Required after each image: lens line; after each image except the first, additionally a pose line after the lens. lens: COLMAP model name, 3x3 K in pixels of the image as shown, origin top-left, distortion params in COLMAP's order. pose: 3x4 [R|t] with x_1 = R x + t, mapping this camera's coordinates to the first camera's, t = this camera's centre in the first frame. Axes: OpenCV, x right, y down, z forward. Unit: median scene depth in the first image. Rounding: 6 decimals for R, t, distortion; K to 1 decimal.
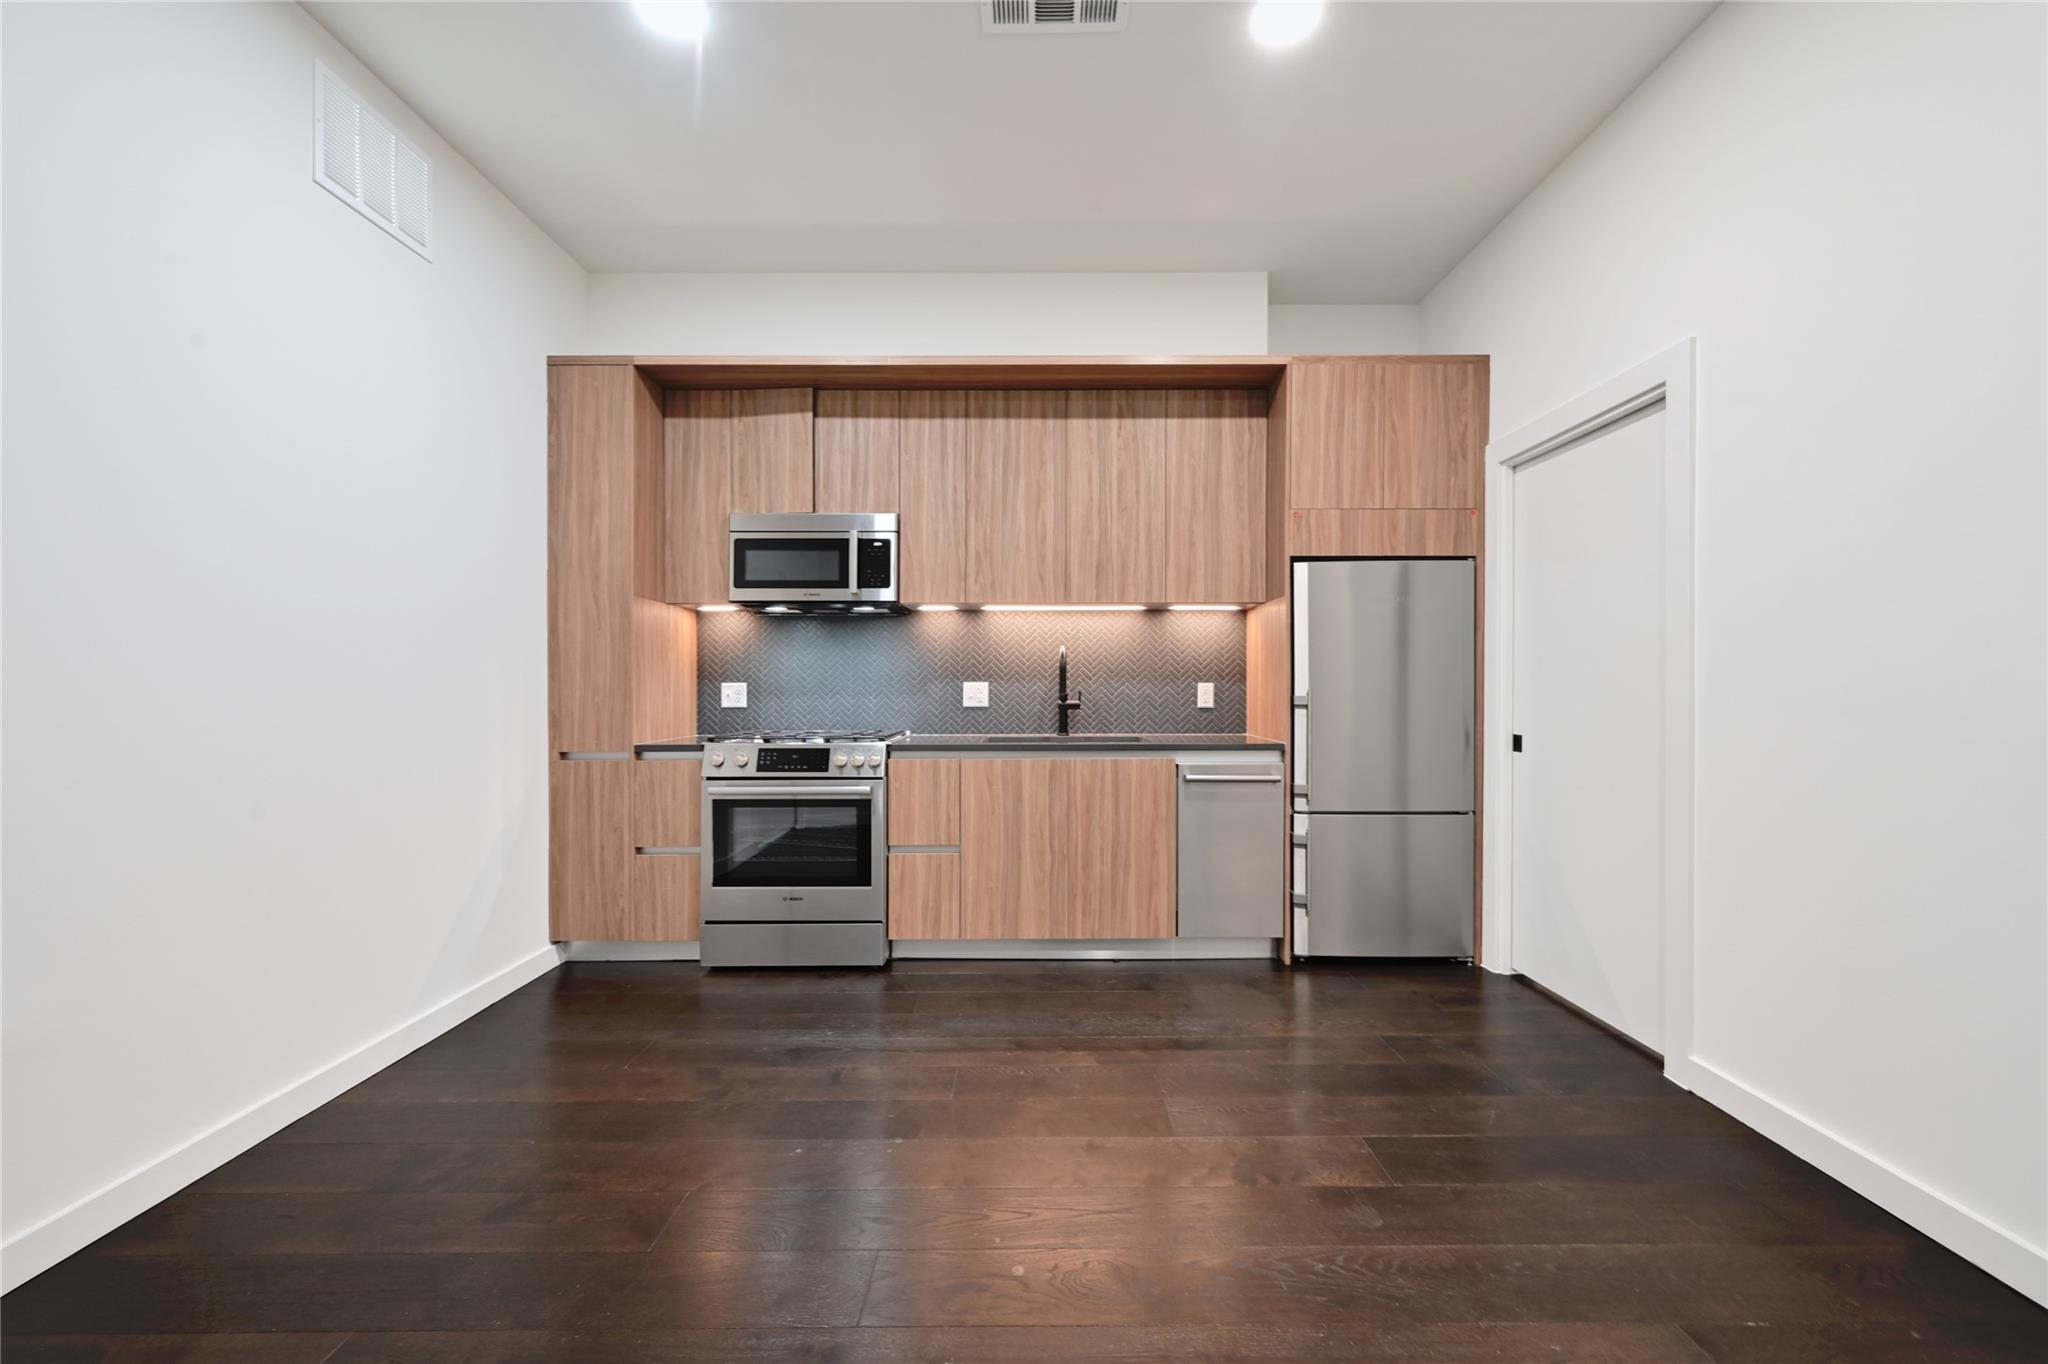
lens RADIAL K [[813.5, 0, 1034.8], [0, 813.5, 687.8], [0, 0, 1]] dist [0.003165, 0.000150]
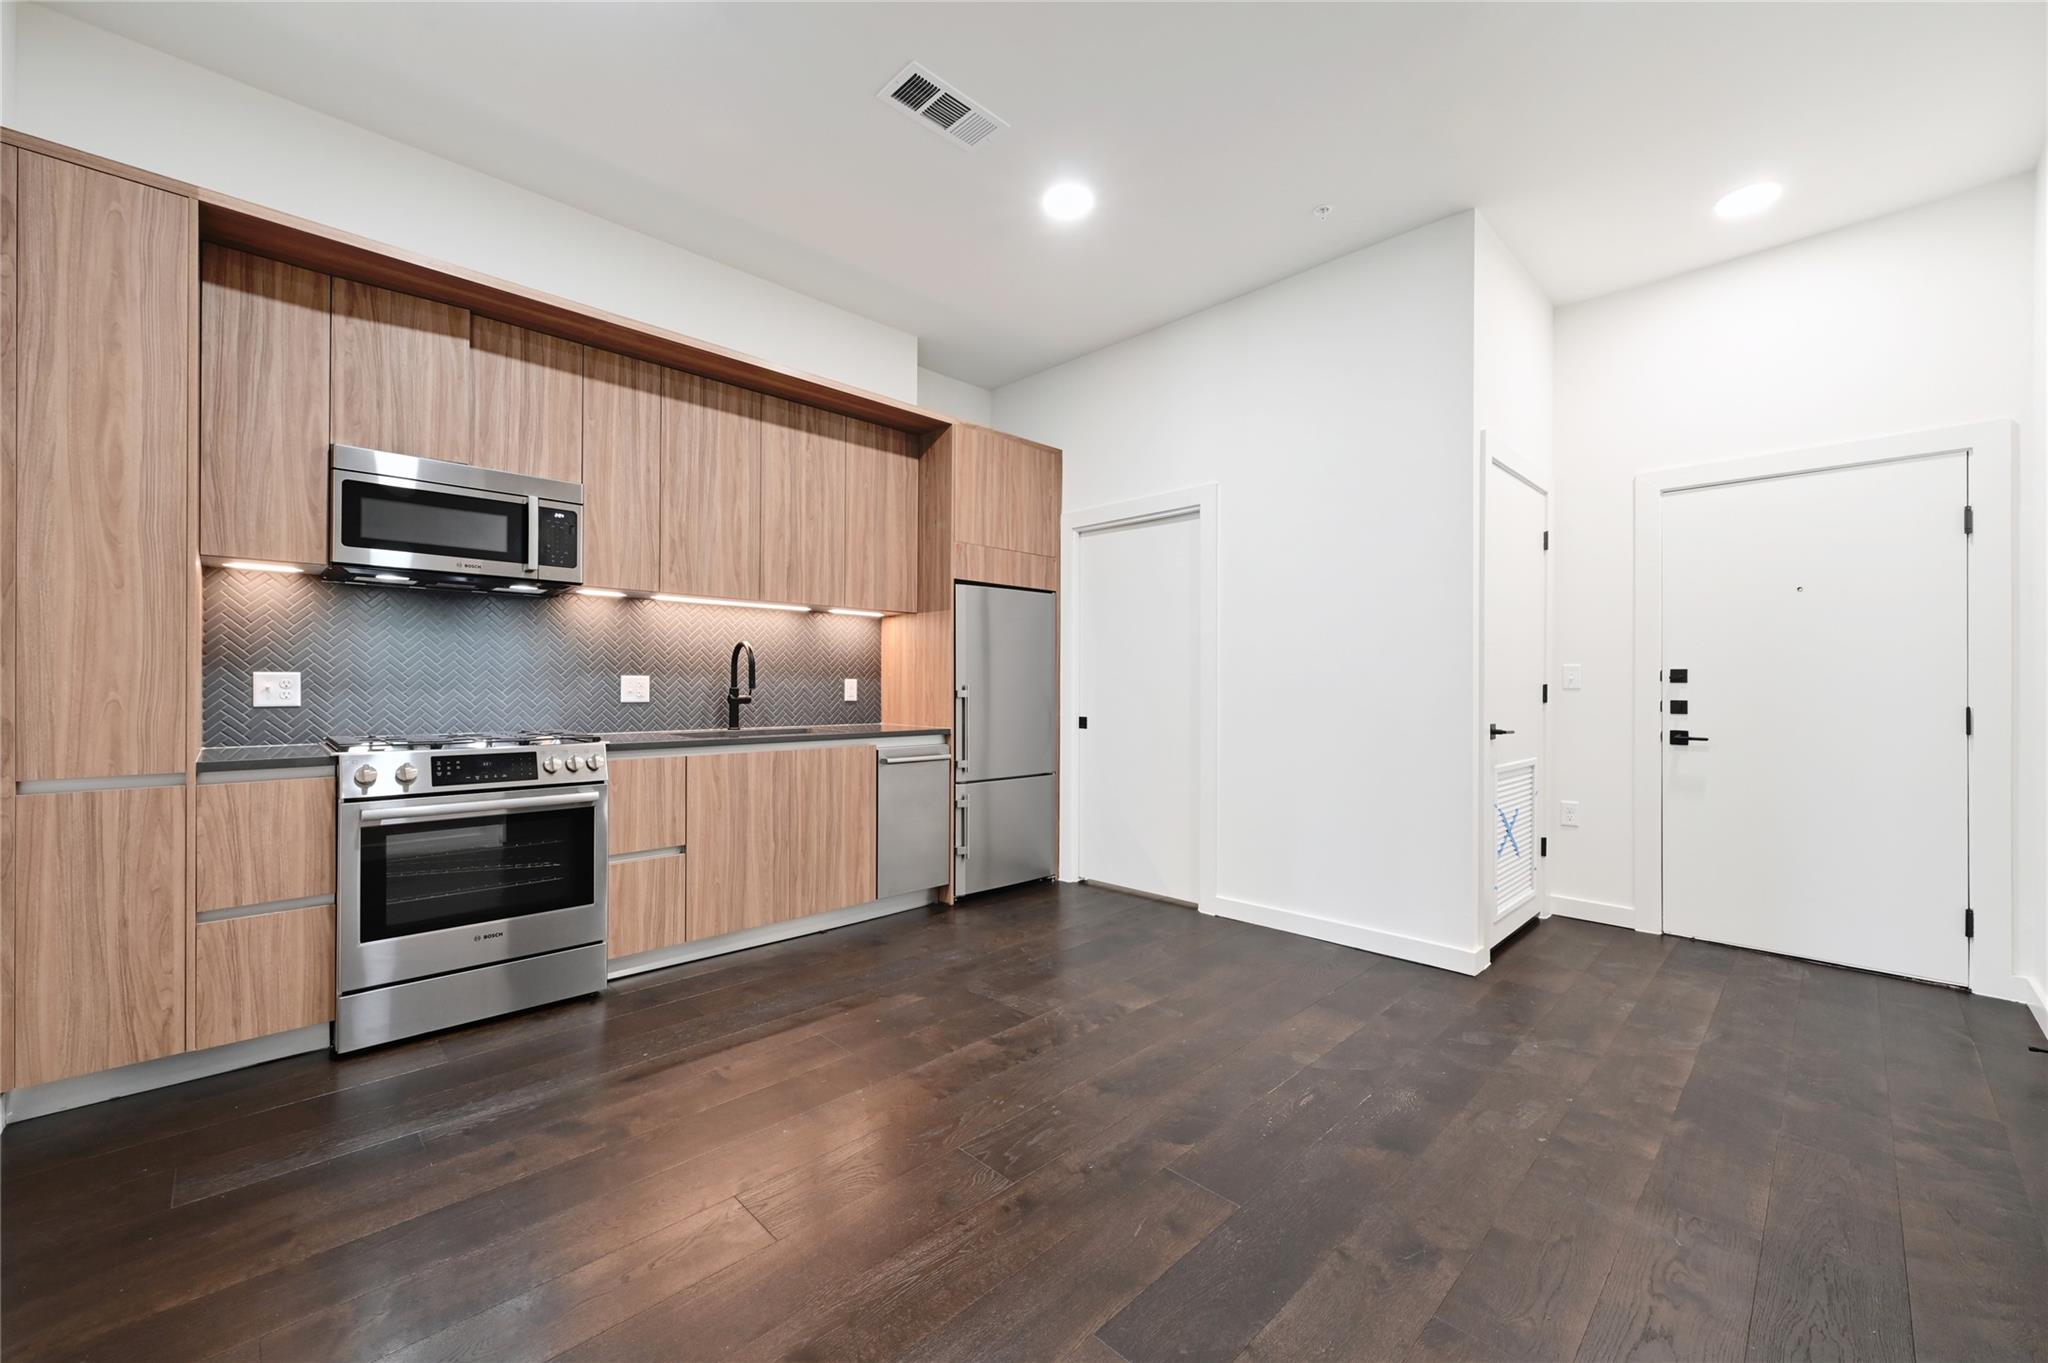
lens RADIAL K [[802.7, 0, 1023.6], [0, 802.7, 690.5], [0, 0, 1]] dist [0.000983, -0.000030]
pose [[0.715161, 0.000364, 0.698960, -0.441442], [-0.005650, 0.999970, 0.005261, 0.003042], [-0.698937, -0.007712, 0.715142, 0.039087]]
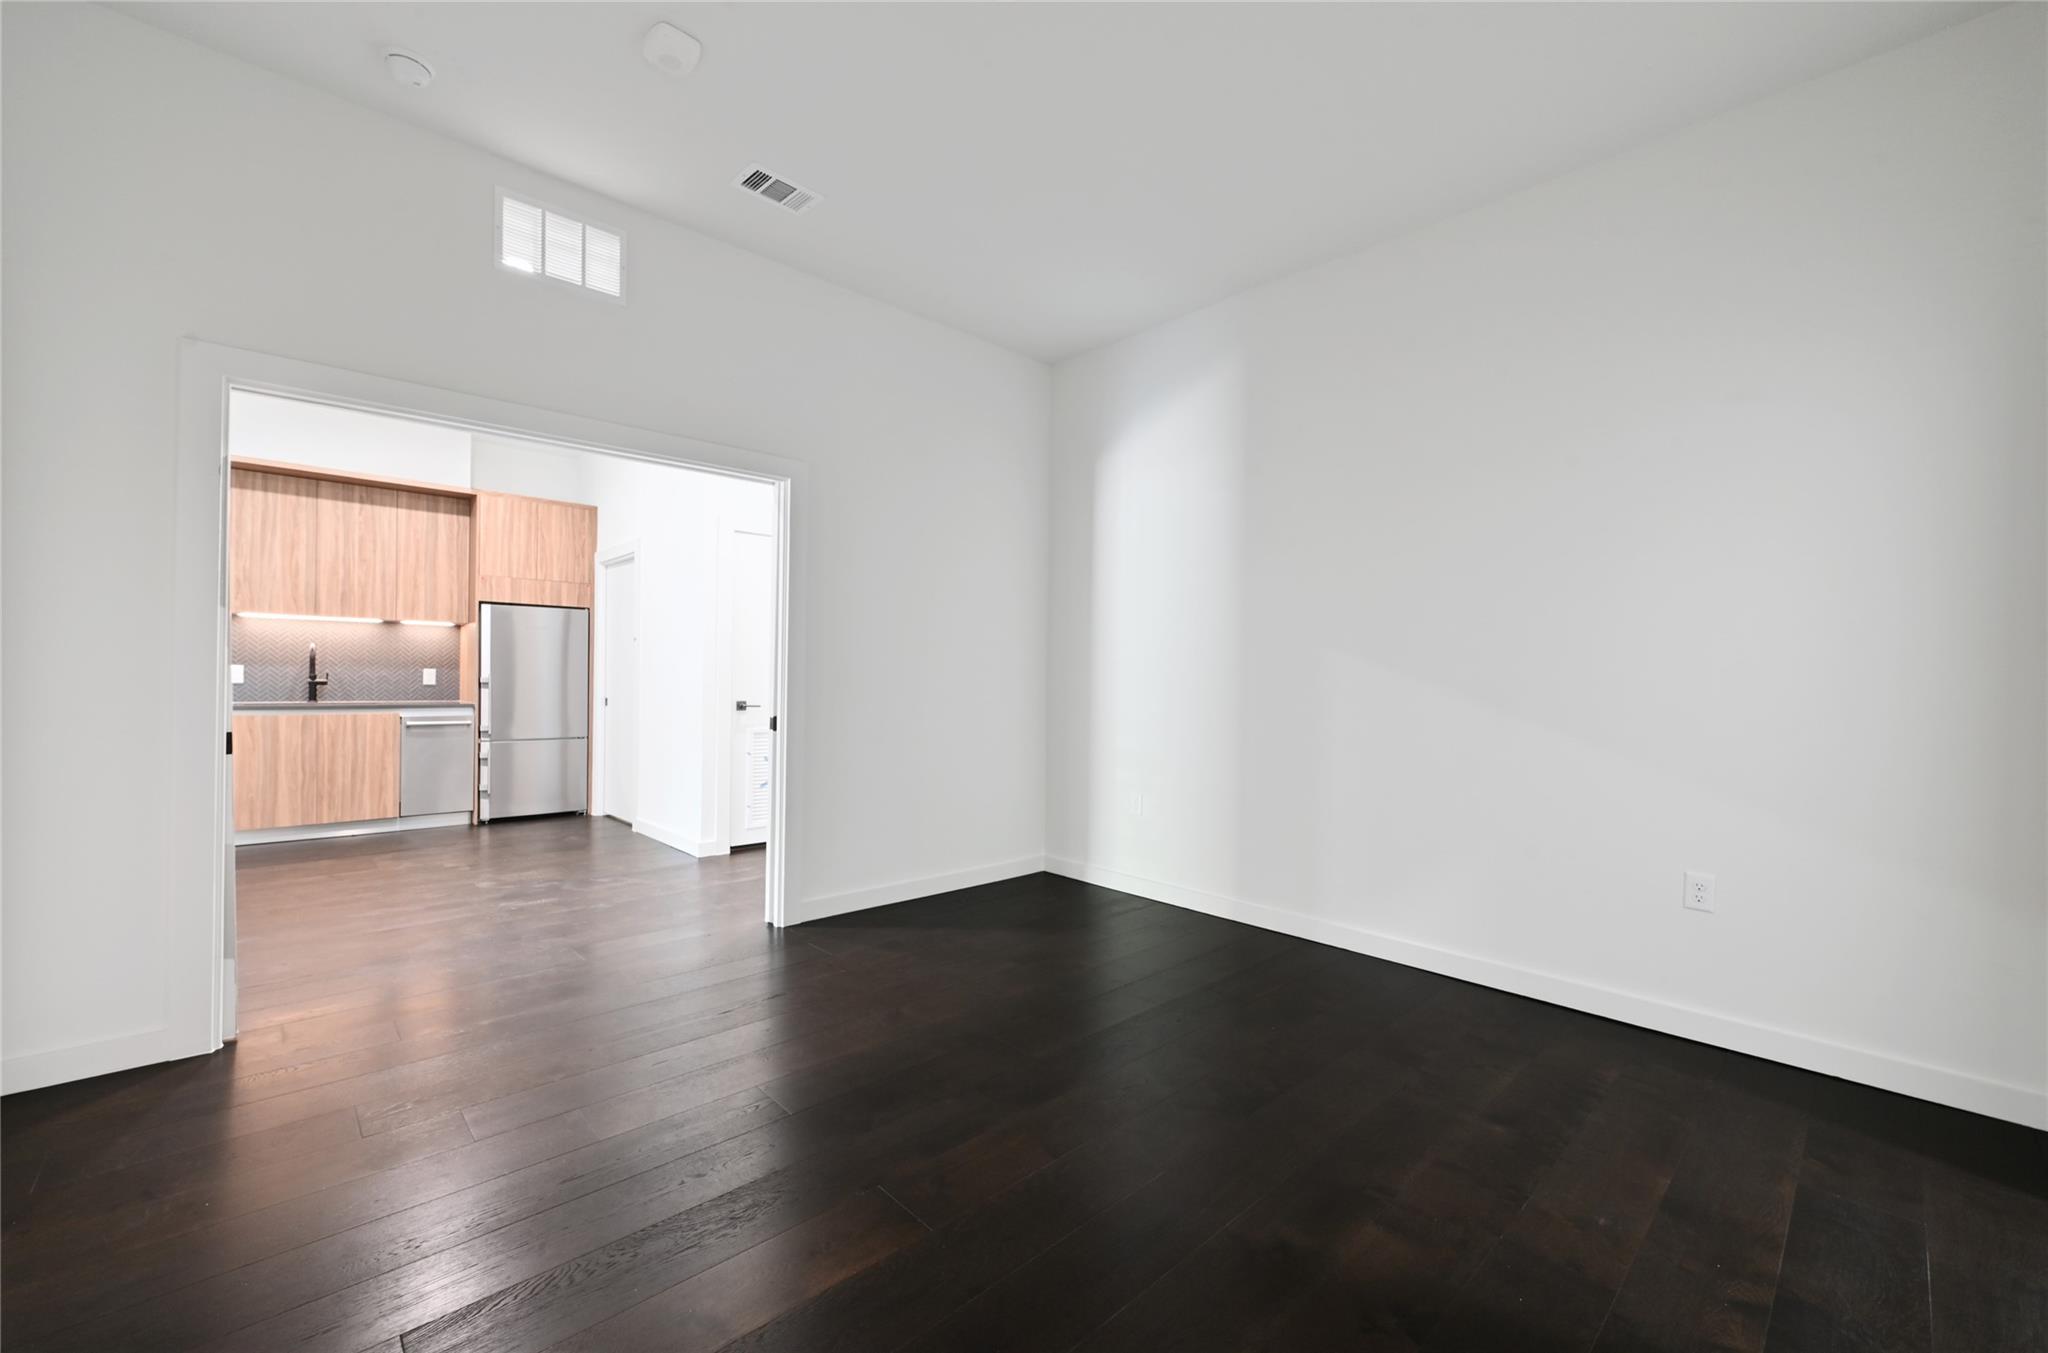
lens RADIAL K [[817.7, 0, 1022.7], [0, 817.7, 685.4], [0, 0, 1]] dist [0.000186, 0.000028]
pose [[0.727620, 0.004608, 0.685965, -0.051719], [-0.014543, 0.999856, 0.008709, -0.005481], [-0.685827, -0.016312, 0.727582, -1.095953]]
